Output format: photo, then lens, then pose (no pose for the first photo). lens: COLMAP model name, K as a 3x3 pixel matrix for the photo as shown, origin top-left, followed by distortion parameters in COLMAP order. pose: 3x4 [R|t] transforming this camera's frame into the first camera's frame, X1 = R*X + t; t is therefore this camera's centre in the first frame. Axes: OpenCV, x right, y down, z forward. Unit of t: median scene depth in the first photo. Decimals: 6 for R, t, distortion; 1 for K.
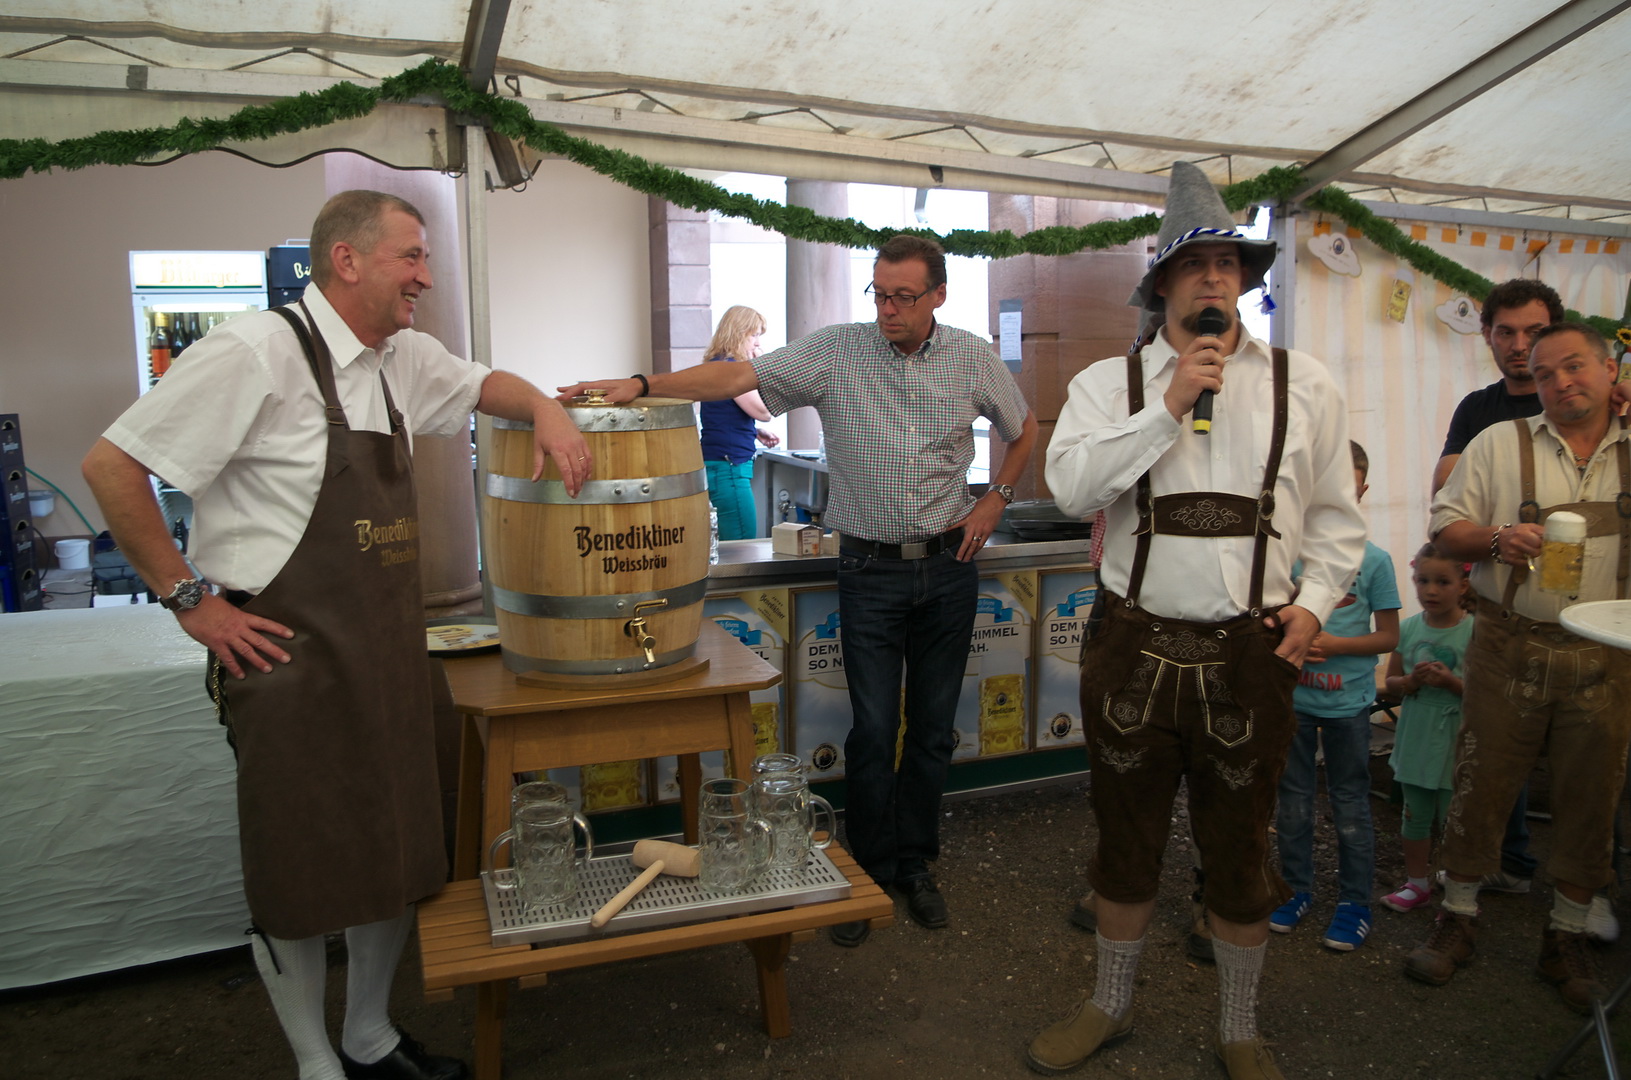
lens RADIAL K [[1264.0, 0, 812.1], [0, 1264.0, 526.1], [0, 0, 1]] dist [-0.092009, 0.041961]
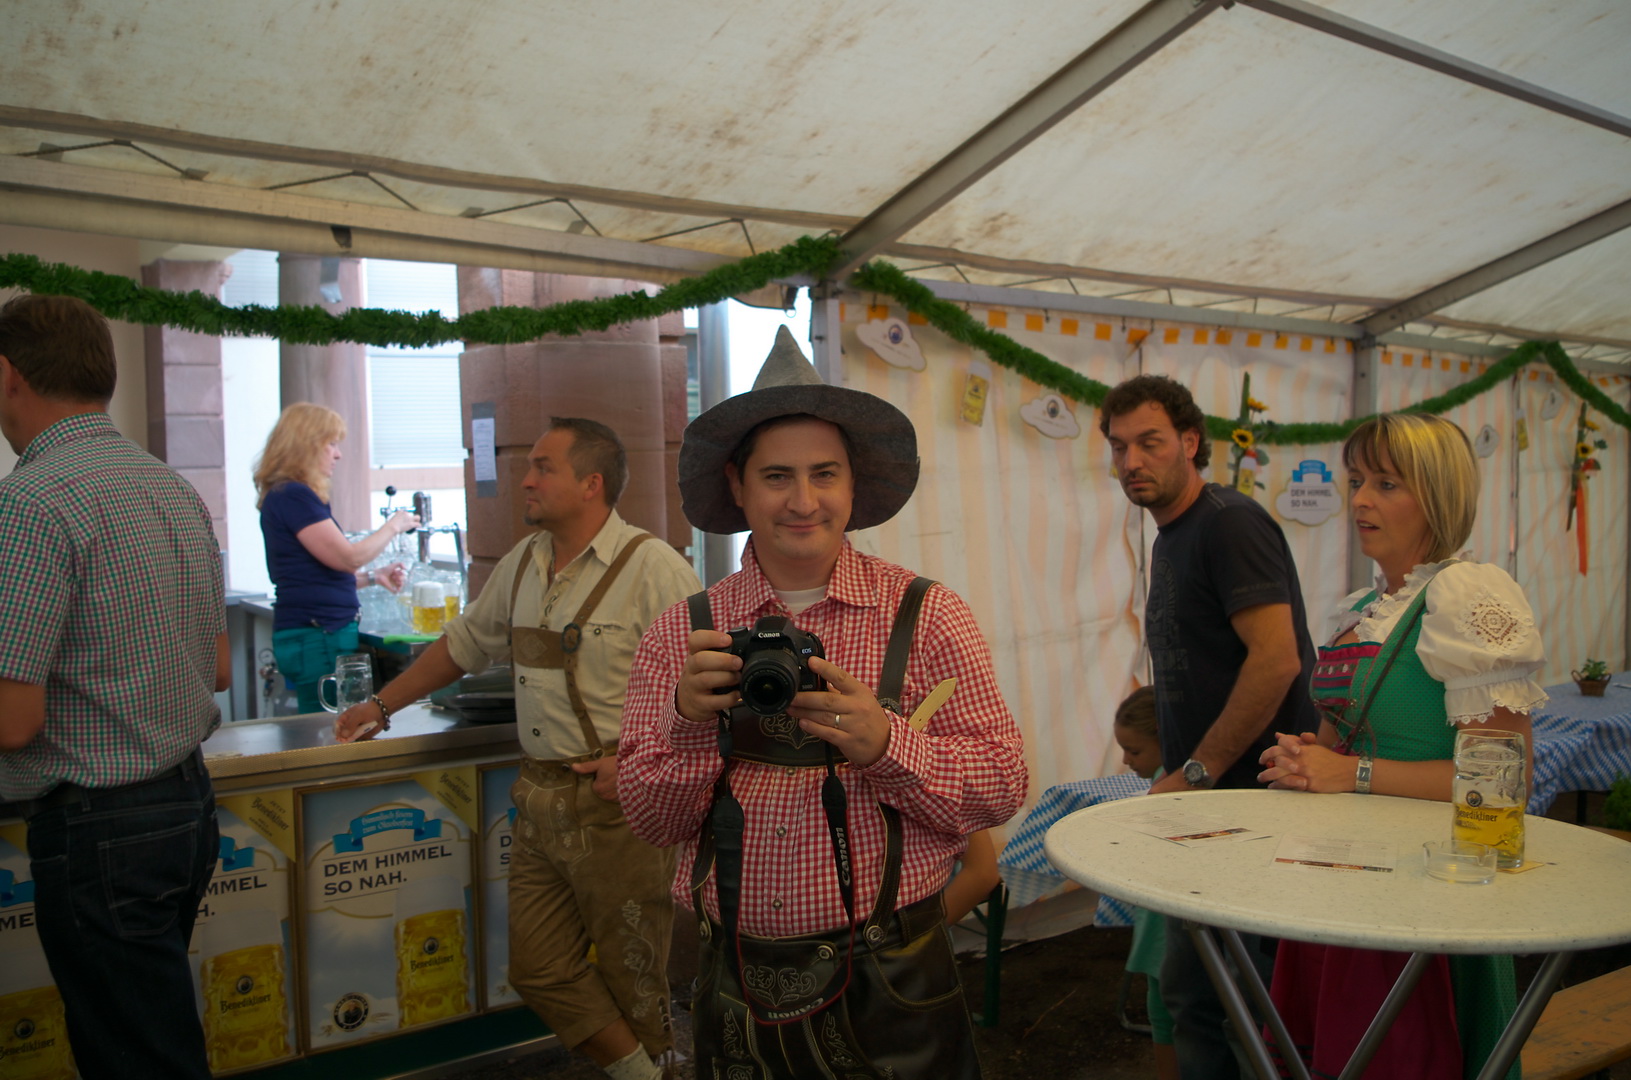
lens RADIAL K [[1422.6, 0, 811.2], [0, 1422.6, 528.0], [0, 0, 1]] dist [-0.074996, 0.024598]
pose [[0.971597, -0.020751, 0.235729, 0.189784], [0.042842, 0.995111, -0.088985, -0.022165], [-0.232730, 0.096557, 0.967736, 0.151482]]
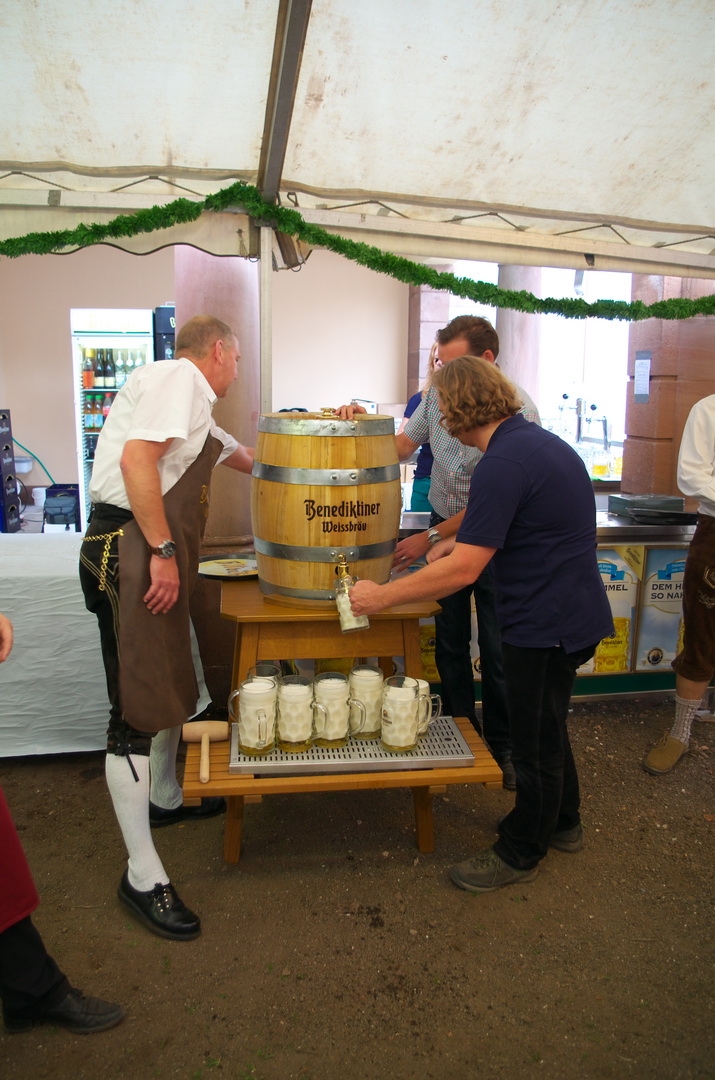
lens RADIAL K [[836.5, 0, 346.5], [0, 836.5, 541.2], [0, 0, 1]] dist [-0.091816, 0.042464]
pose [[0.976836, 0.060989, -0.205113, 0.045807], [-0.049805, 0.996999, 0.059260, -0.008214], [0.208112, -0.047671, 0.976943, 0.031891]]
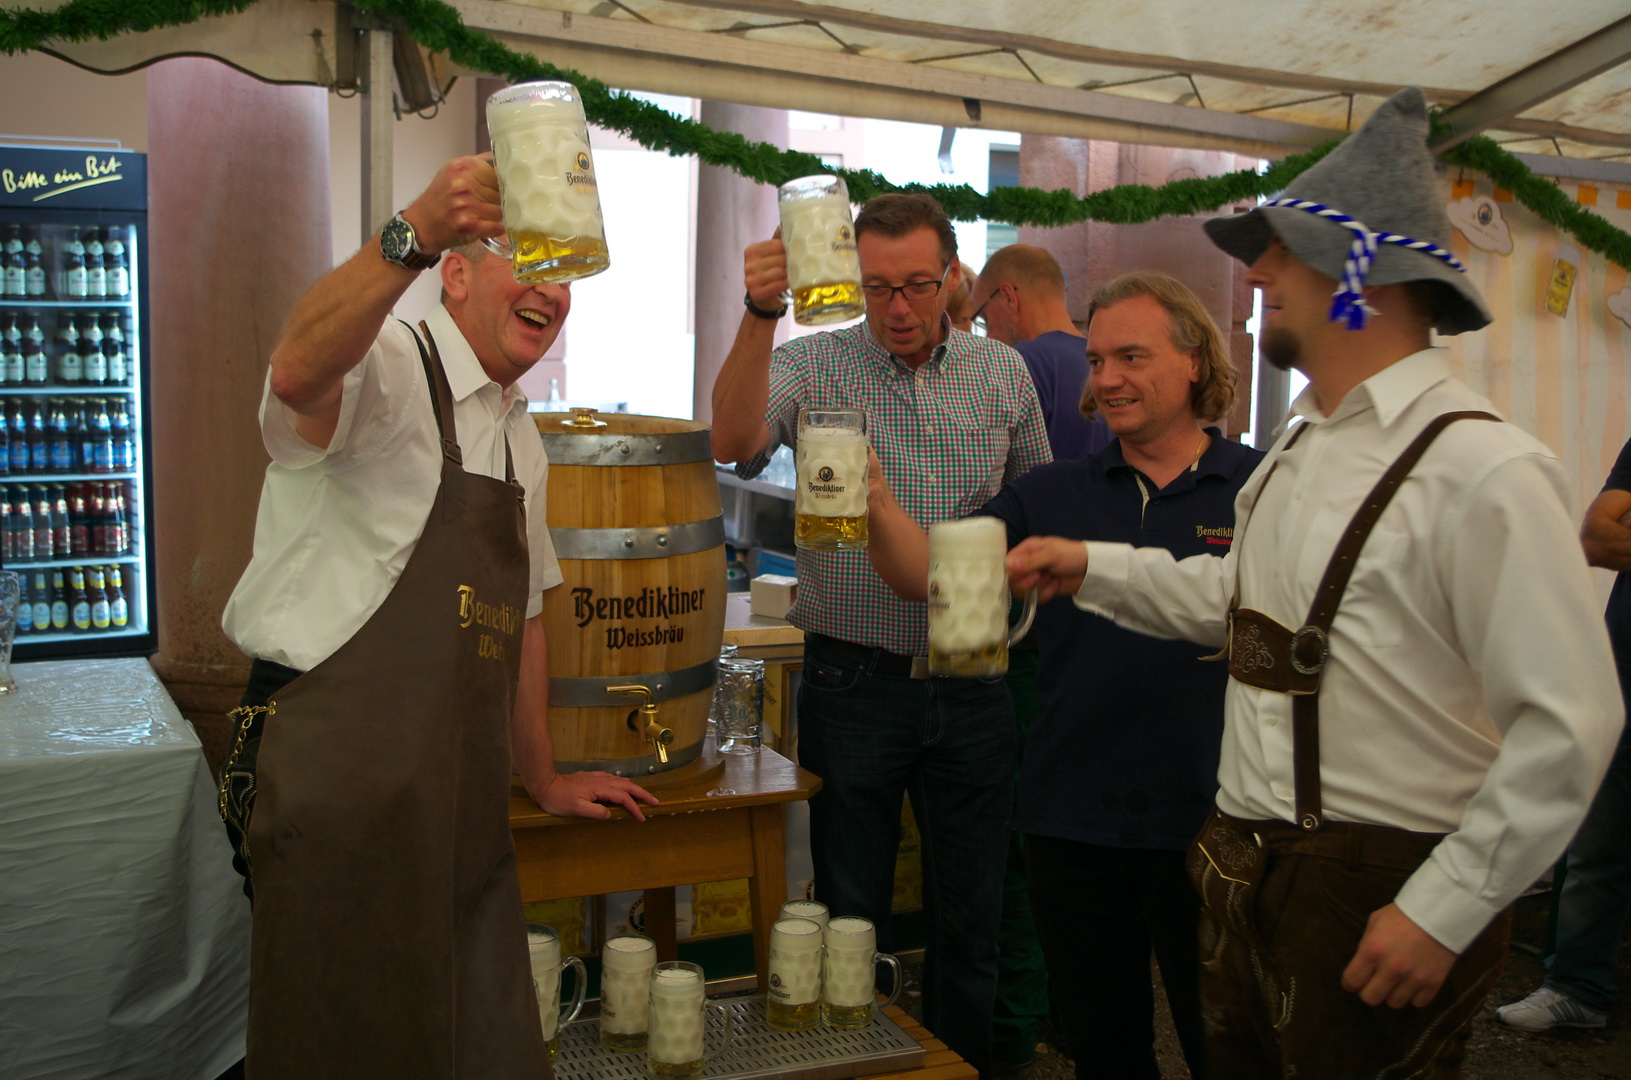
lens RADIAL K [[1901.9, 0, 806.4], [0, 1901.9, 519.2], [0, 0, 1]] dist [-0.058953, 0.081406]
pose [[0.995531, 0.022581, 0.091691, -0.108225], [-0.021124, 0.999635, -0.016831, -0.017695], [-0.092038, 0.014819, 0.995645, -0.122776]]
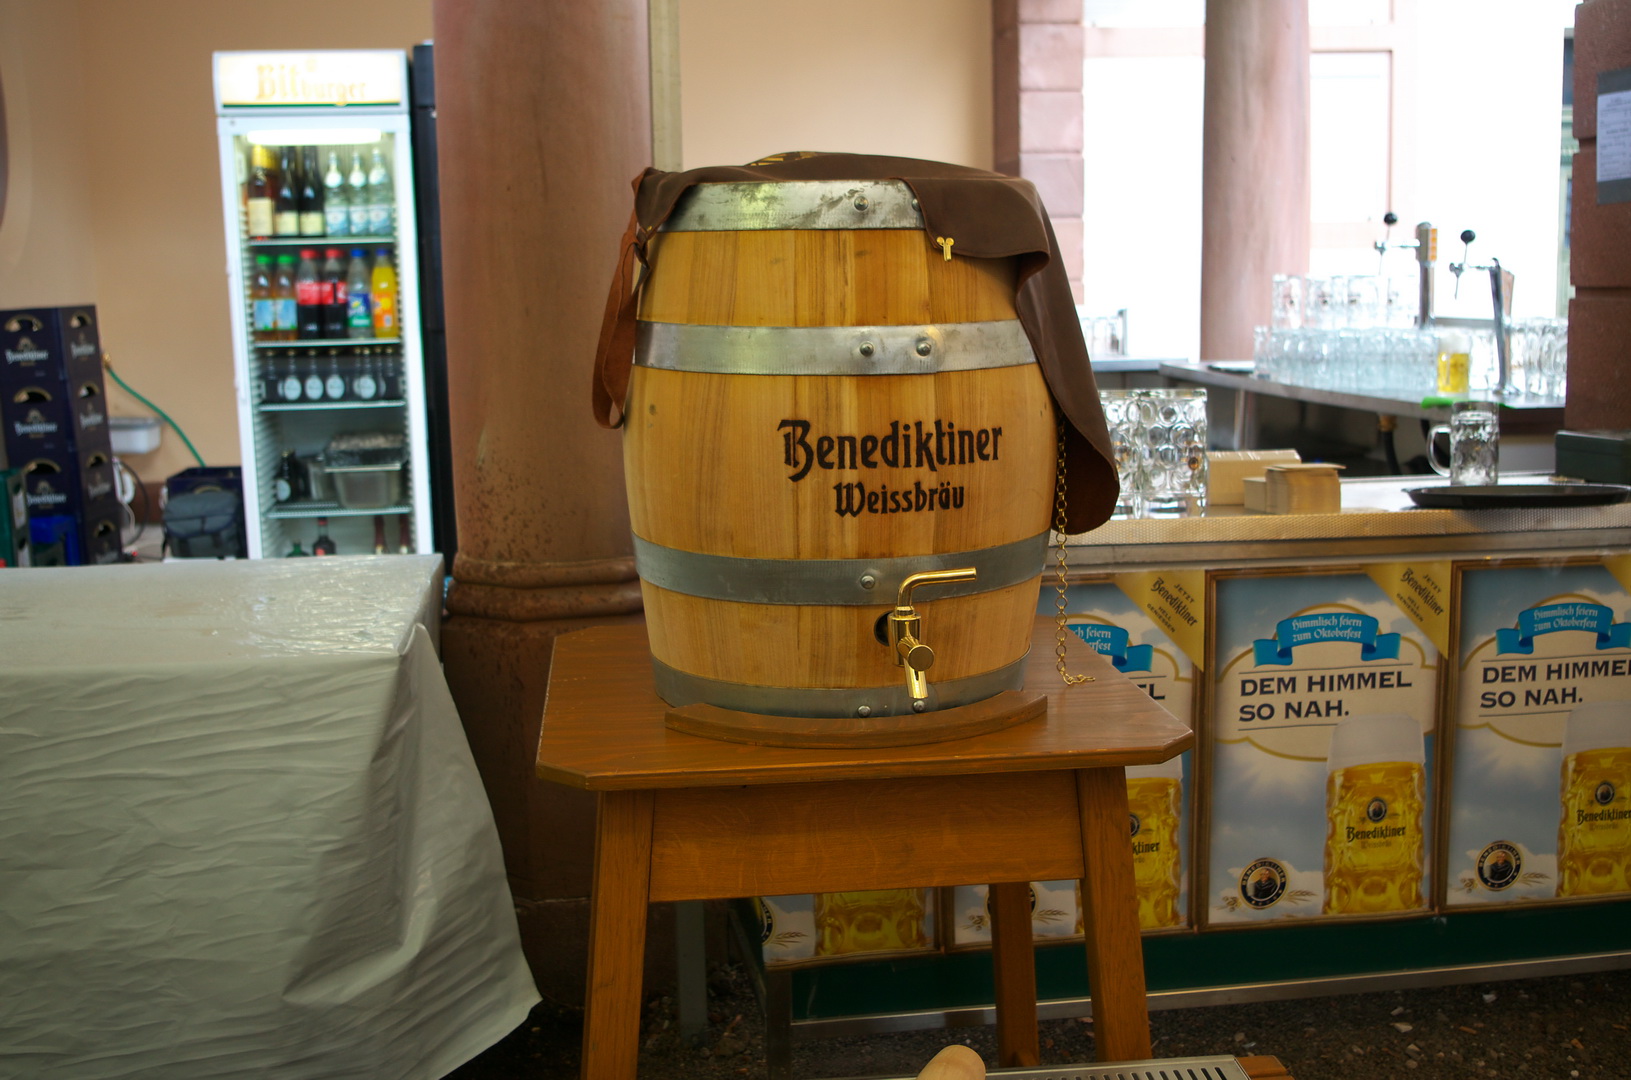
lens RADIAL K [[1734.0, 0, 813.9], [0, 1734.0, 520.3], [0, 0, 1]] dist [-0.056236, 0.016938]
pose [[0.972568, 0.025832, -0.231179, -0.010830], [-0.023357, 0.999637, 0.013436, 0.021676], [0.231442, -0.007667, 0.972819, 0.235849]]
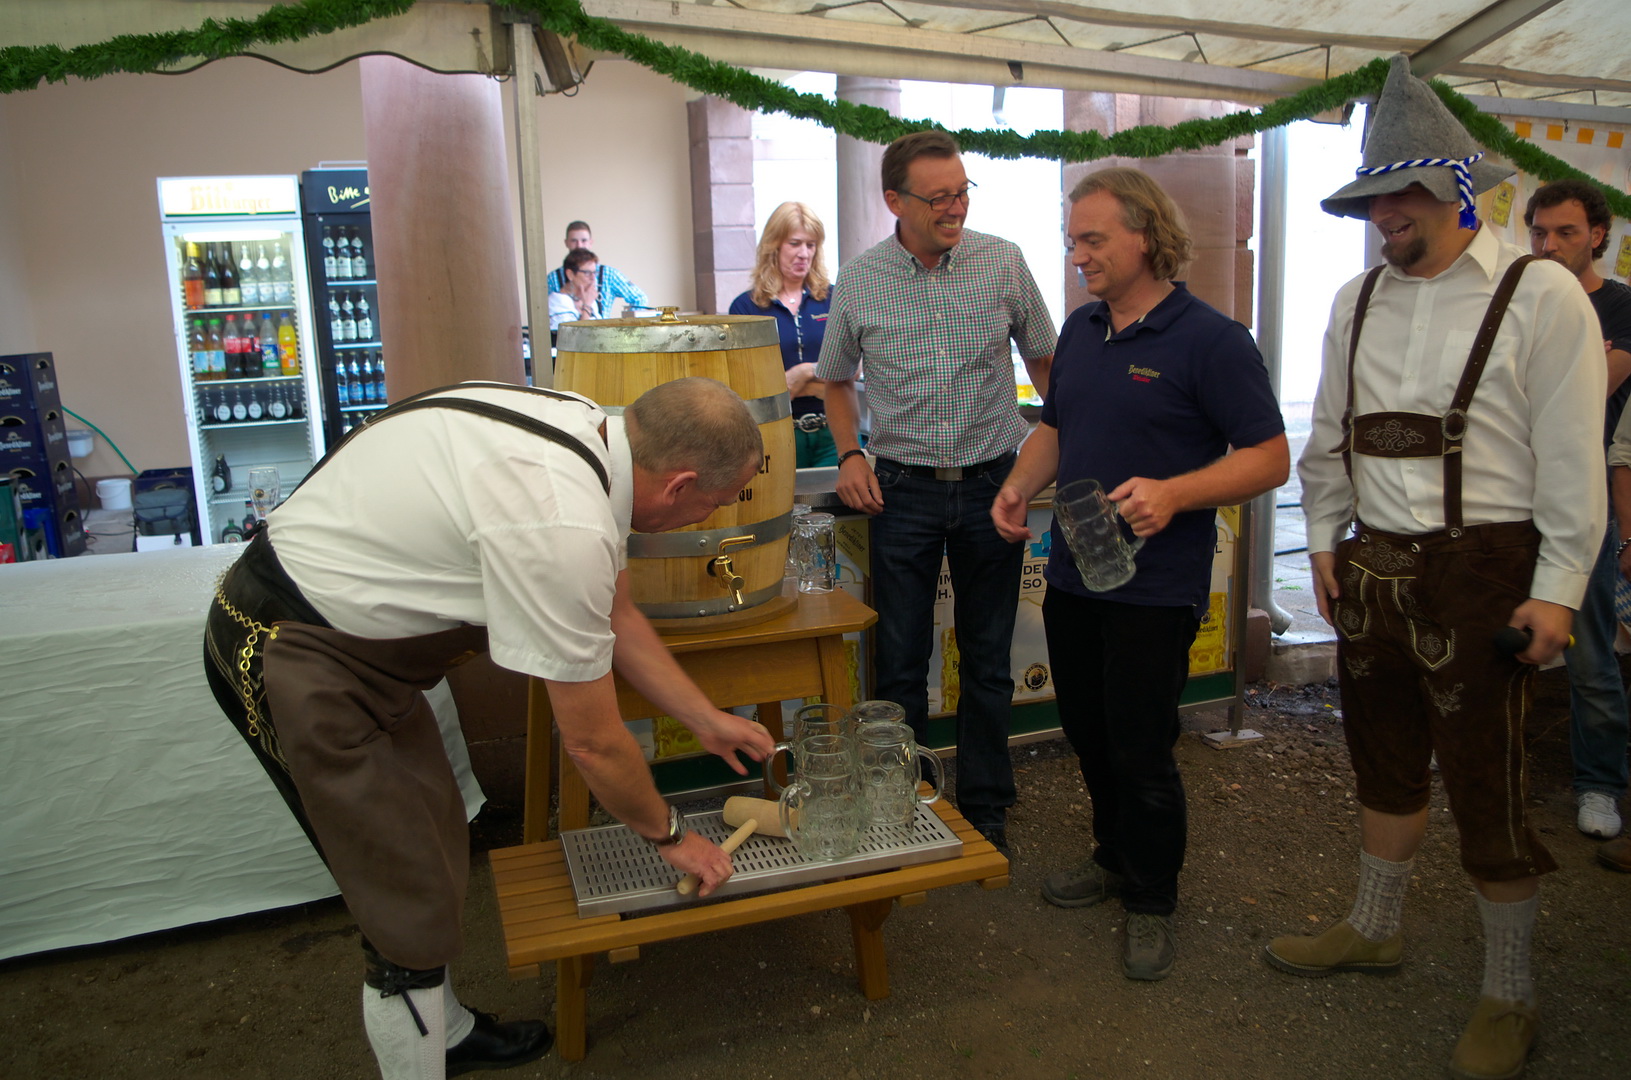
lens RADIAL K [[1259.3, 0, 816.9], [0, 1259.3, 533.8], [0, 0, 1]] dist [-0.091997, 0.041914]
pose [[0.999611, -0.014106, -0.024074, -0.034039], [0.015642, 0.997772, 0.064863, -0.001052], [0.023106, -0.065215, 0.997604, 0.065304]]
